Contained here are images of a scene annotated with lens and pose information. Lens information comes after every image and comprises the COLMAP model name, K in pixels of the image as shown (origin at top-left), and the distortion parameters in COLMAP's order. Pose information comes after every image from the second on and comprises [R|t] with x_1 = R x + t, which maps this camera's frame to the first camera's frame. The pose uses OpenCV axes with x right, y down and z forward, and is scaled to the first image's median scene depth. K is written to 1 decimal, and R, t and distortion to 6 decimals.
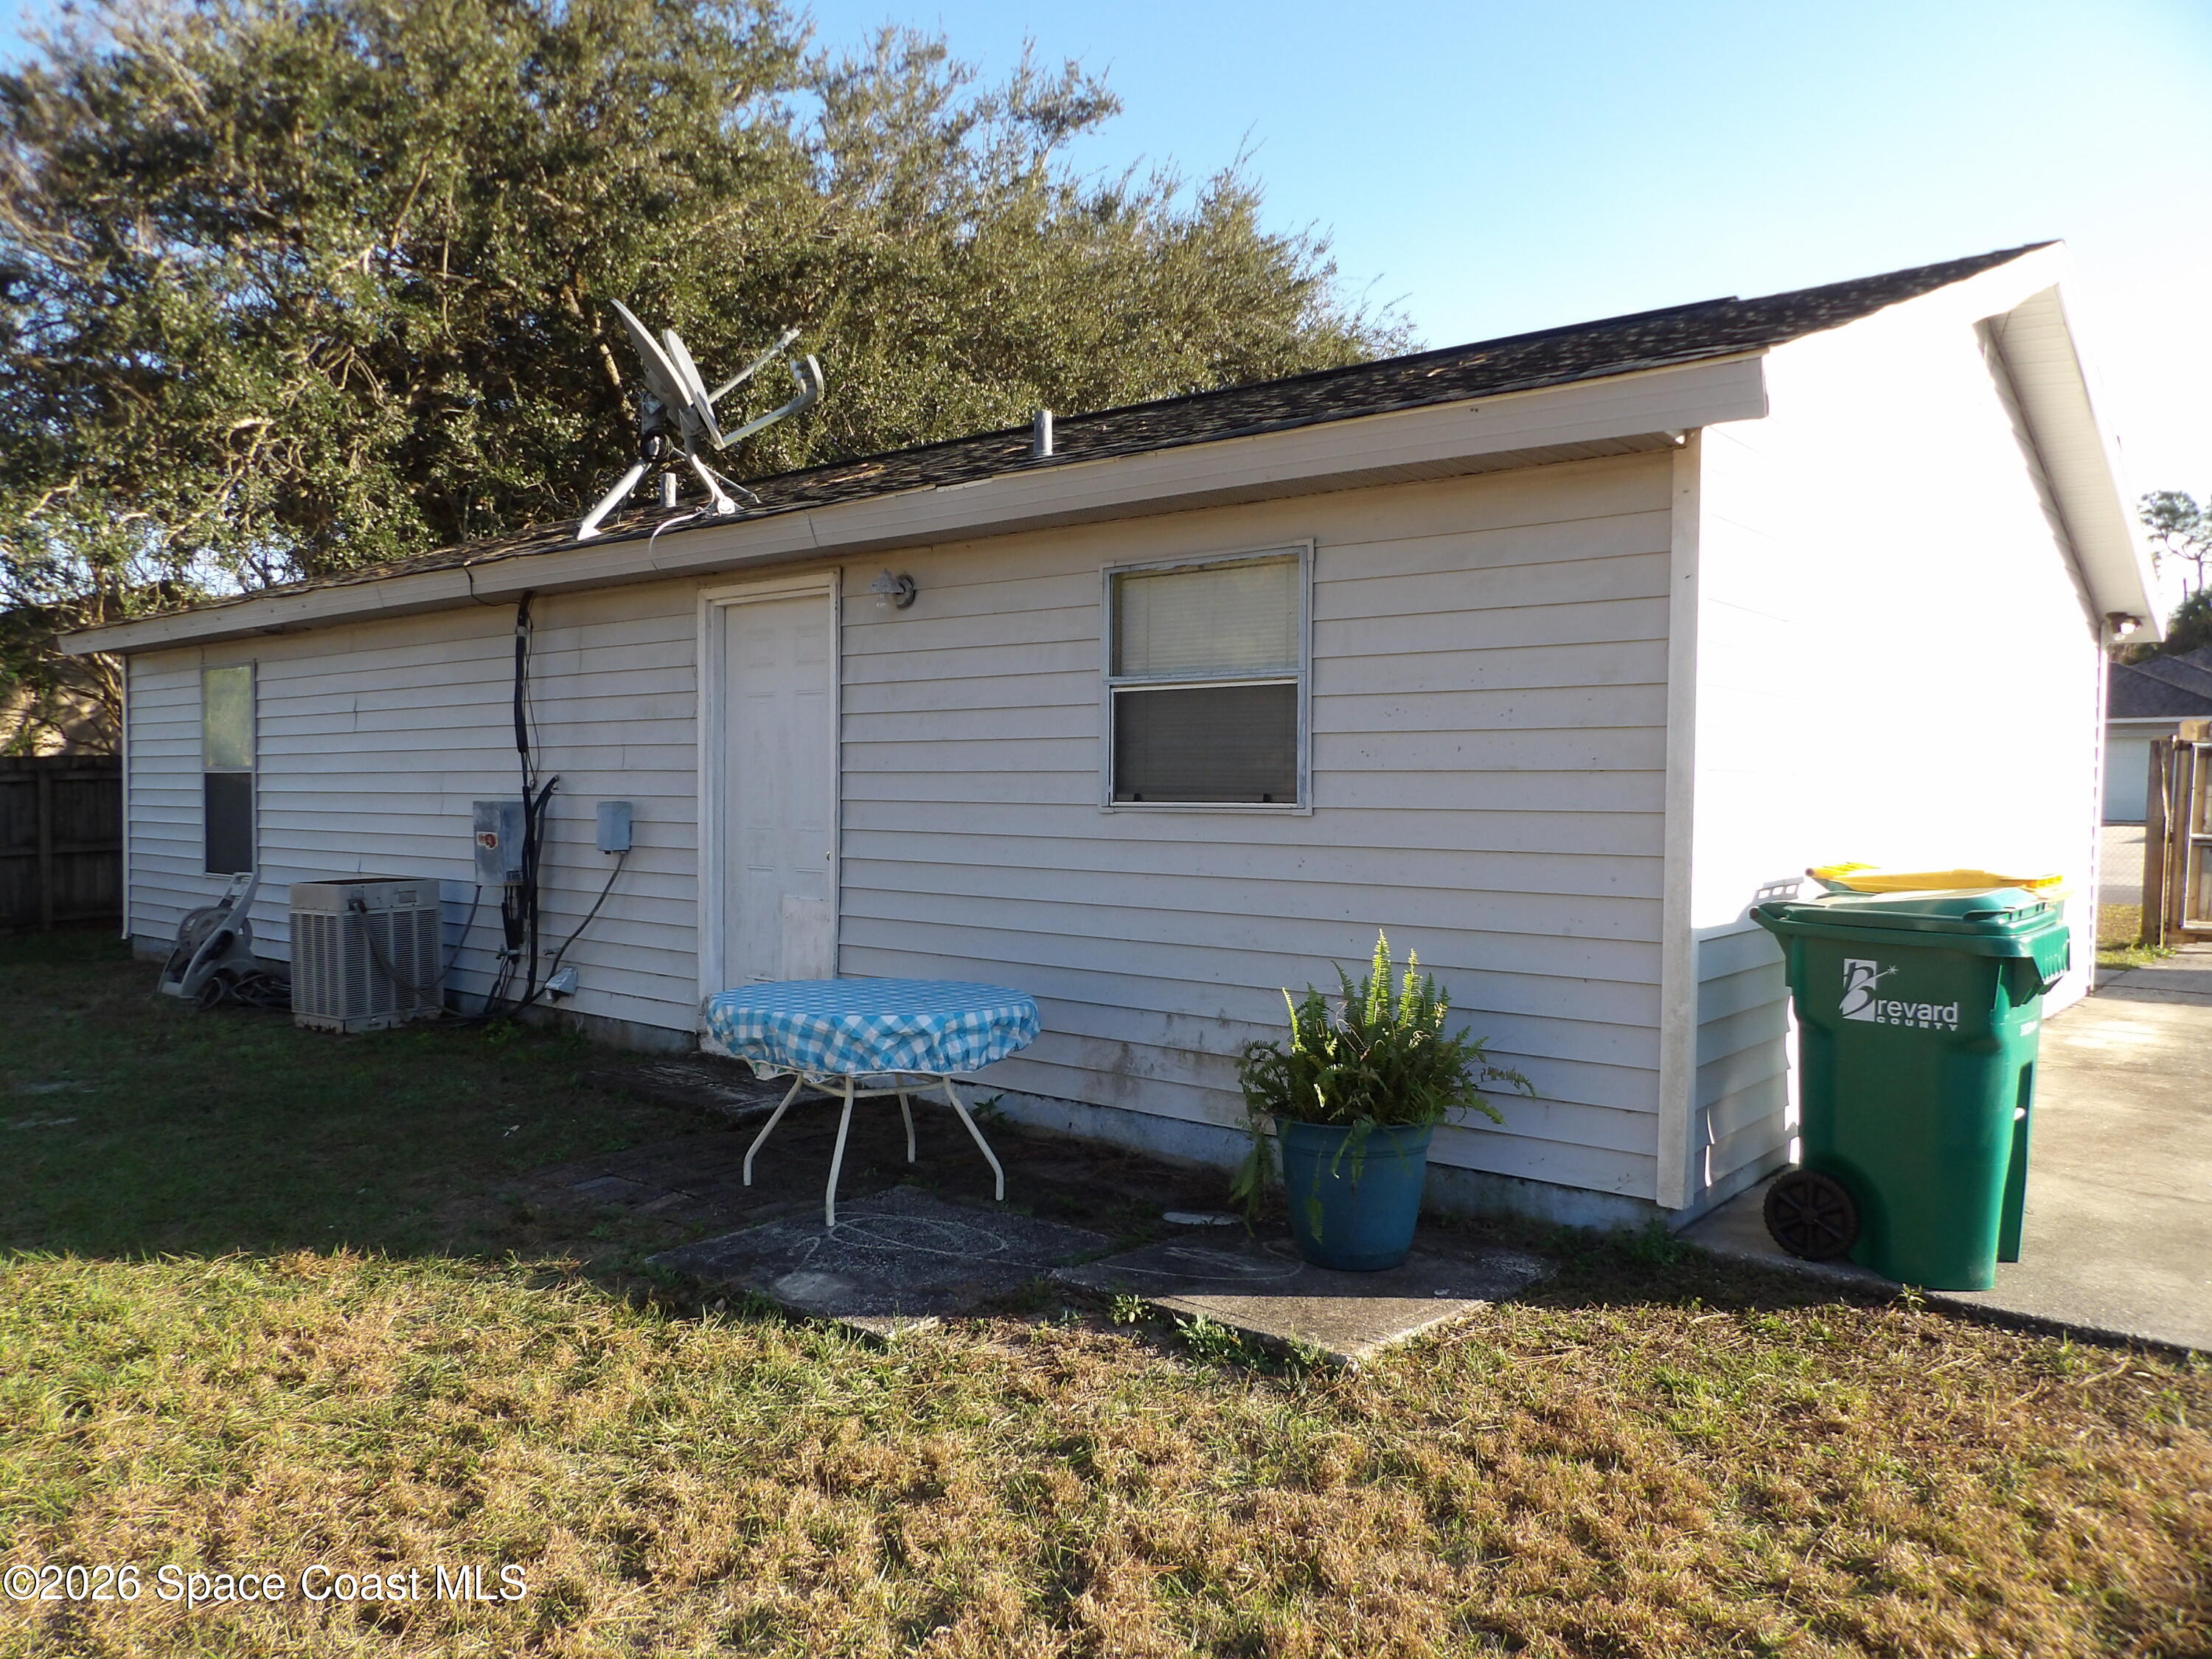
lens RADIAL K [[1598.0, 0, 1093.8], [0, 1598.0, 830.4], [0, 0, 1]] dist [-0.031497, 0.045459]
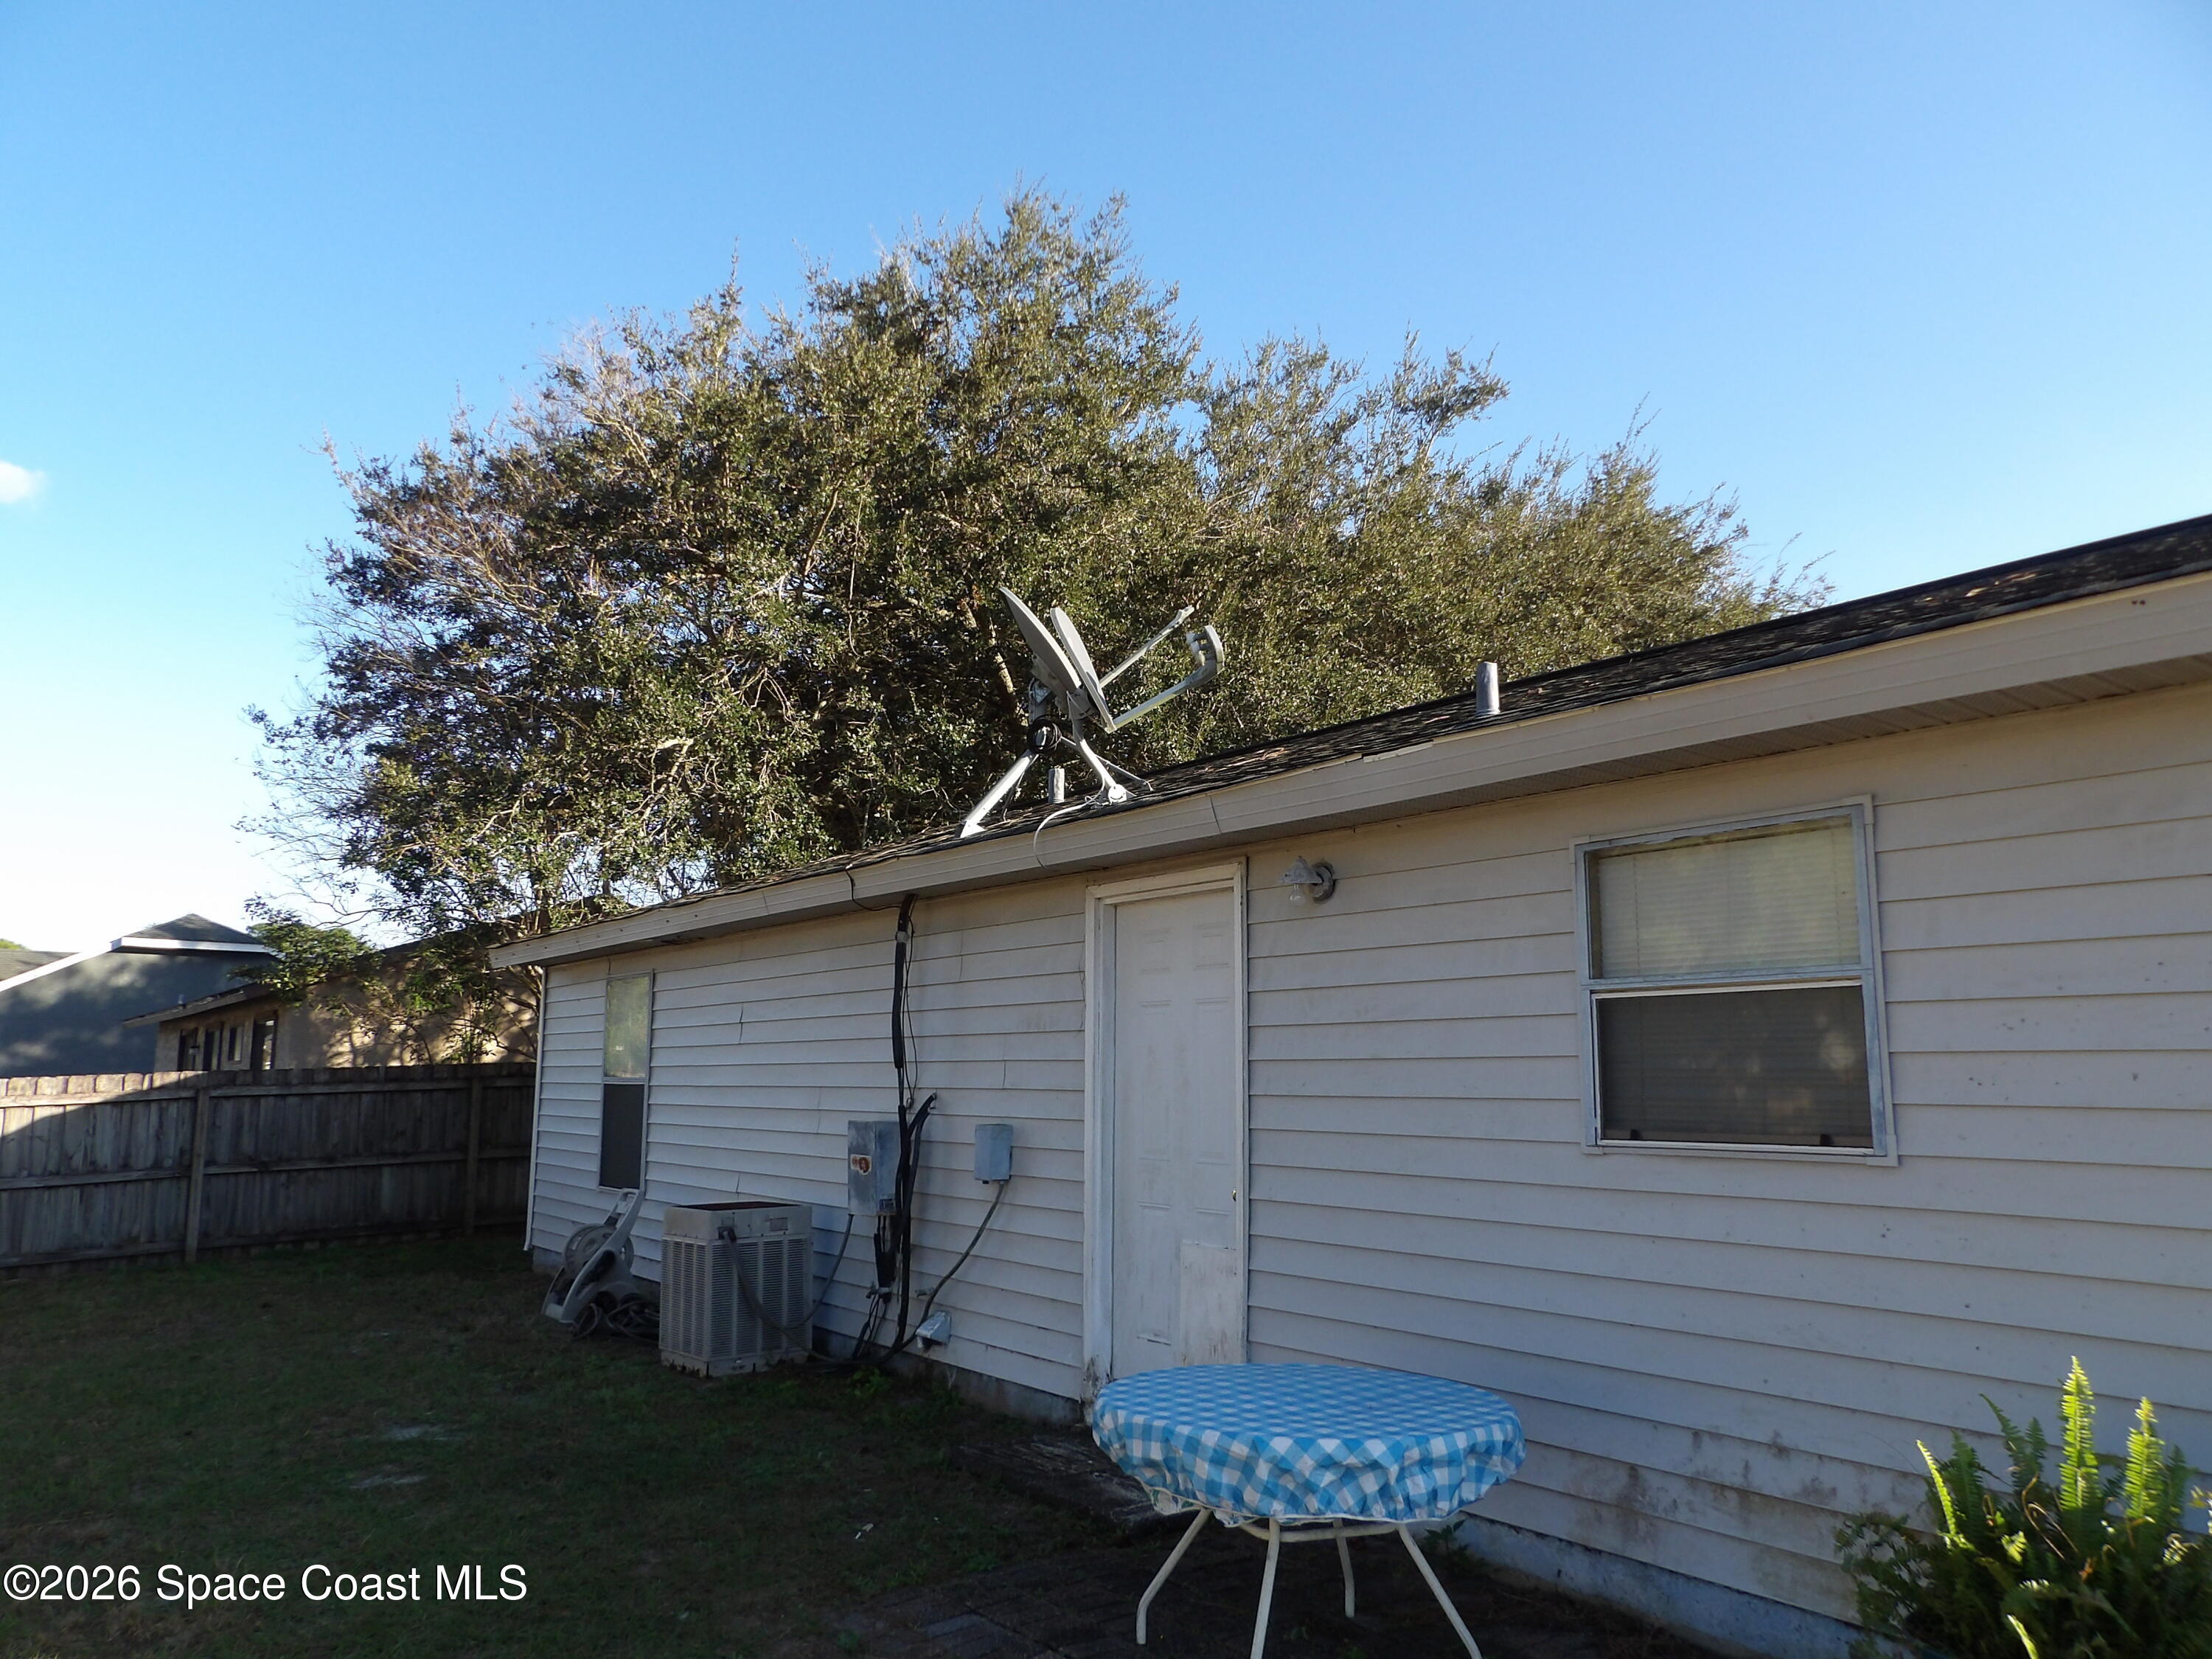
lens RADIAL K [[1598.0, 0, 1109.9], [0, 1598.0, 816.5], [0, 0, 1]] dist [-0.031497, 0.045459]
pose [[0.974023, -0.038971, -0.223069, -0.042207], [-0.004454, 0.981592, -0.190938, -0.023584], [0.226404, 0.186971, 0.955920, 0.174340]]
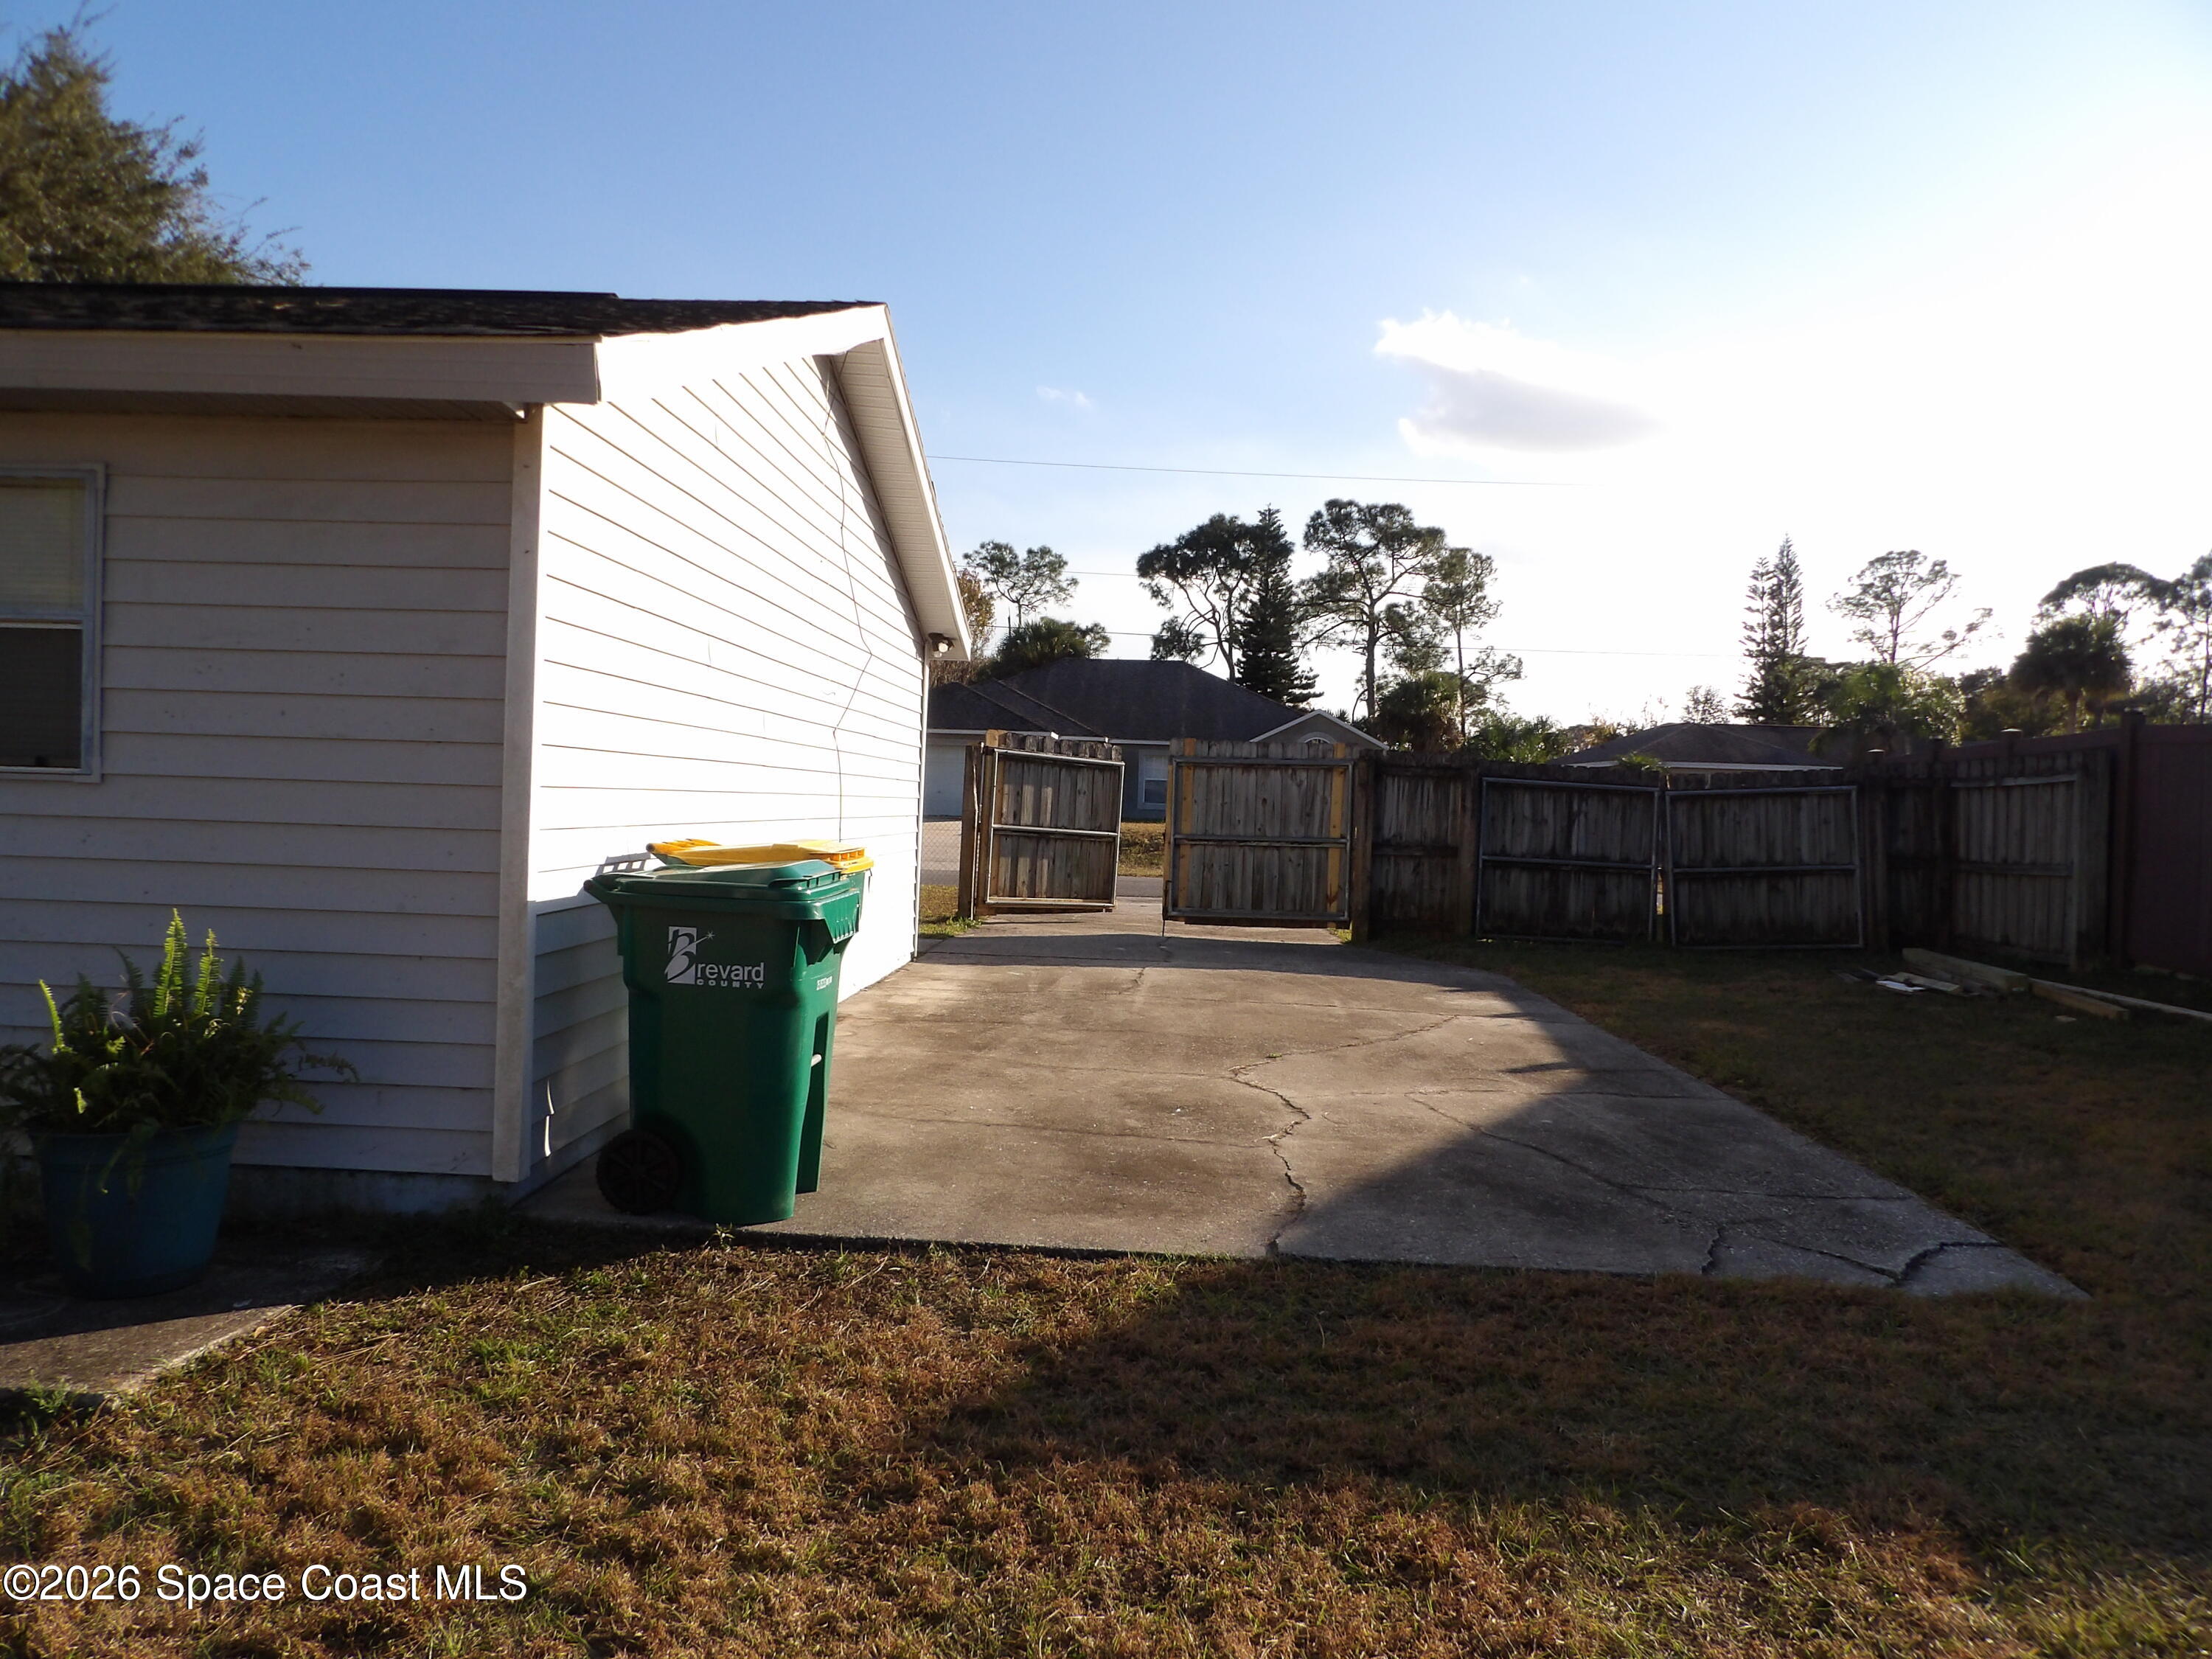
lens RADIAL K [[1598.0, 0, 1097.7], [0, 1598.0, 829.3], [0, 0, 1]] dist [-0.031497, 0.045459]
pose [[0.793532, 0.007375, 0.608483, 0.037070], [-0.009711, 0.999953, 0.000544, 0.009154], [-0.608451, -0.006341, 0.793566, -0.014780]]
